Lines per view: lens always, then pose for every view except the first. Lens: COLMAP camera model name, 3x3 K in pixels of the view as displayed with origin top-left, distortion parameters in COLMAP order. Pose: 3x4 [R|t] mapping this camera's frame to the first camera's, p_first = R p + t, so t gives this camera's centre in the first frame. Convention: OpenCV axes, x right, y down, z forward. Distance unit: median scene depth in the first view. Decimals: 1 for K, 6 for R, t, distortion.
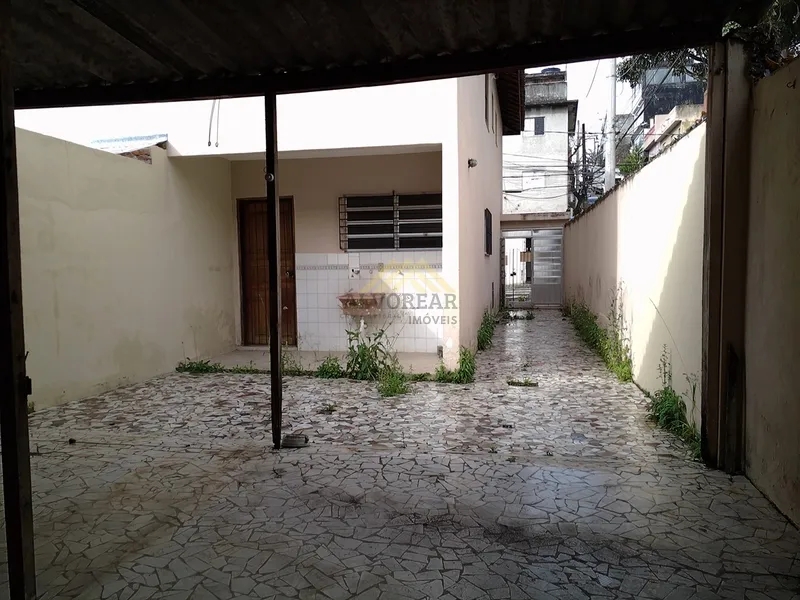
lens RADIAL K [[624.7, 0, 400.0], [0, 624.7, 300.0], [0, 0, 1]] dist [0.007260, 0.004741]
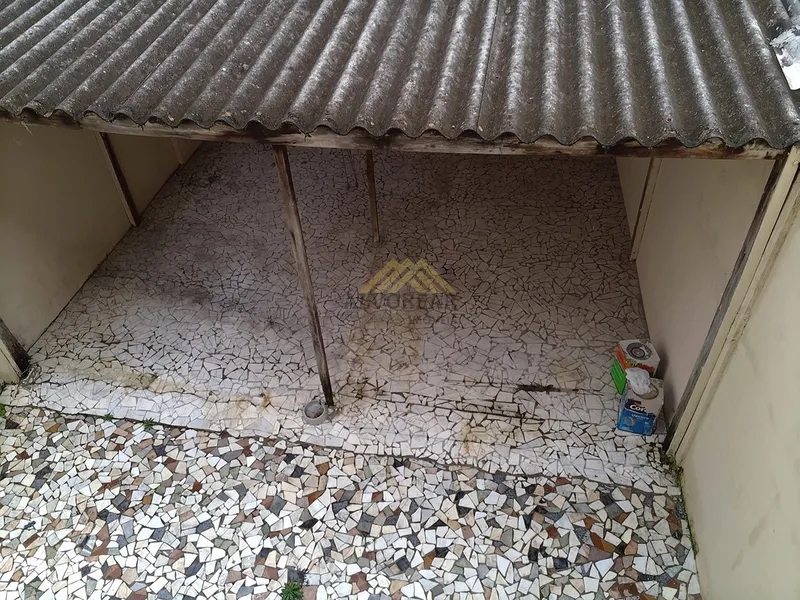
lens RADIAL K [[624.7, 0, 400.0], [0, 624.7, 300.0], [0, 0, 1]] dist [0.007260, 0.004741]
pose [[-0.998188, 0.059658, 0.007833, -0.293077], [0.047699, 0.705208, 0.707394, -0.620925], [0.036678, 0.706486, -0.706776, 1.424771]]
